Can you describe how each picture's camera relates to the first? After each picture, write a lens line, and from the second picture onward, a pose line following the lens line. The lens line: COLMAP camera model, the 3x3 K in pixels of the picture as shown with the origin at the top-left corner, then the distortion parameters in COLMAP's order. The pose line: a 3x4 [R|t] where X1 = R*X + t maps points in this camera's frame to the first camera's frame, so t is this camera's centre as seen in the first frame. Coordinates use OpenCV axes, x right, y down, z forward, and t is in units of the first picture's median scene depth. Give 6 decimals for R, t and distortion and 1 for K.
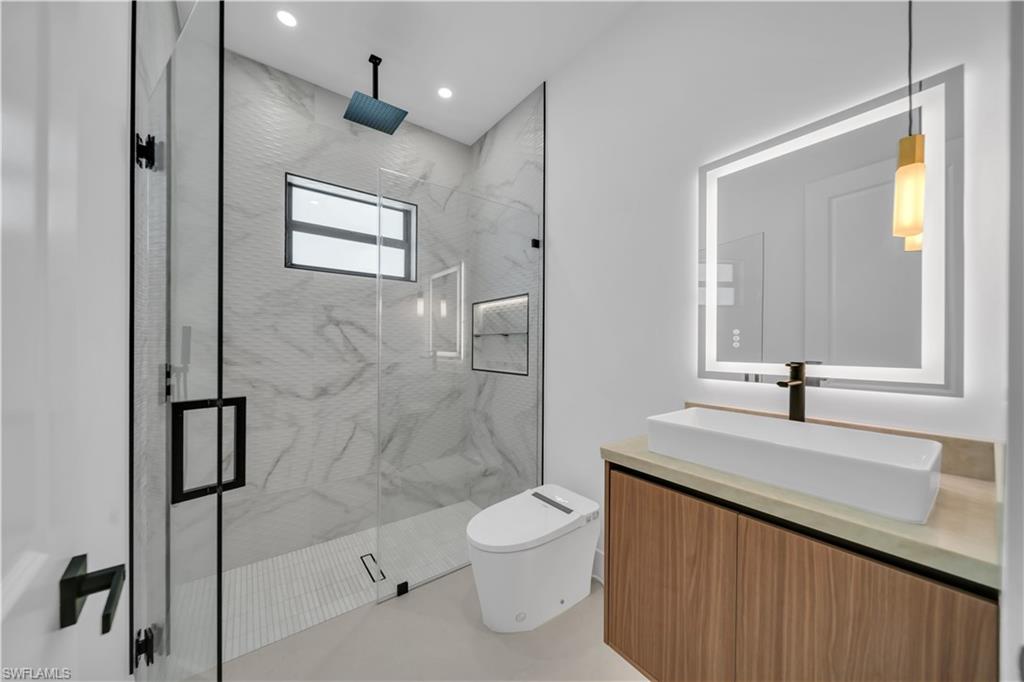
lens RADIAL K [[353.2, 0, 510.3], [0, 353.2, 346.3], [0, 0, 1]] dist [0.000974, -0.001744]
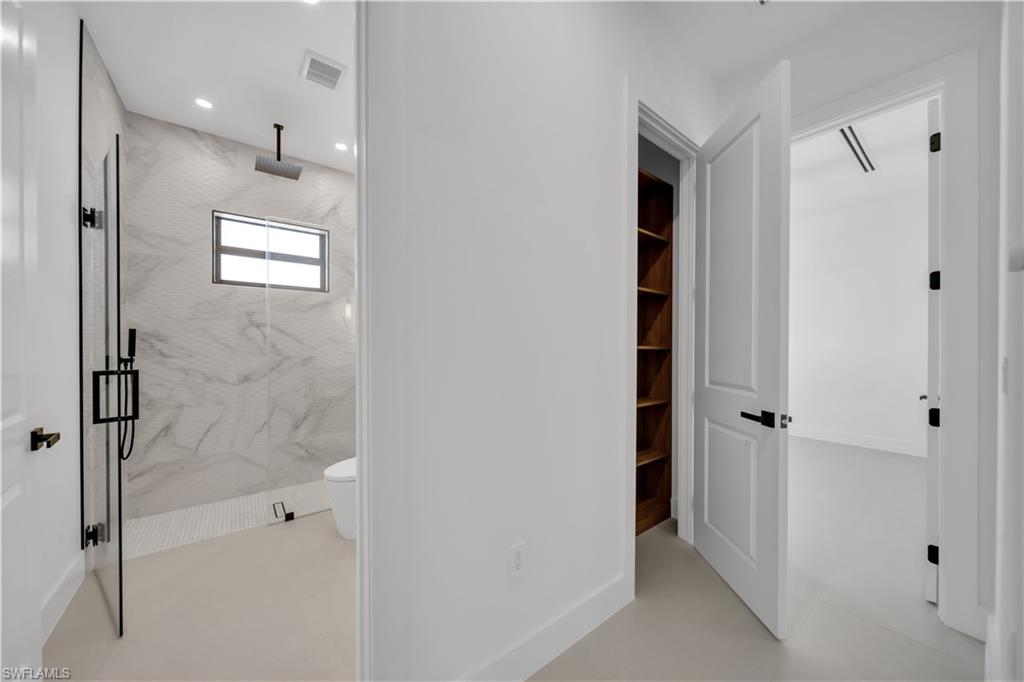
lens RADIAL K [[353.2, 0, 510.3], [0, 353.2, 346.3], [0, 0, 1]] dist [0.000974, -0.001744]
pose [[0.999787, -0.005890, 0.019800, 0.416557], [0.005822, 0.999977, 0.003466, 0.011281], [-0.019820, -0.003350, 0.999798, -0.313806]]
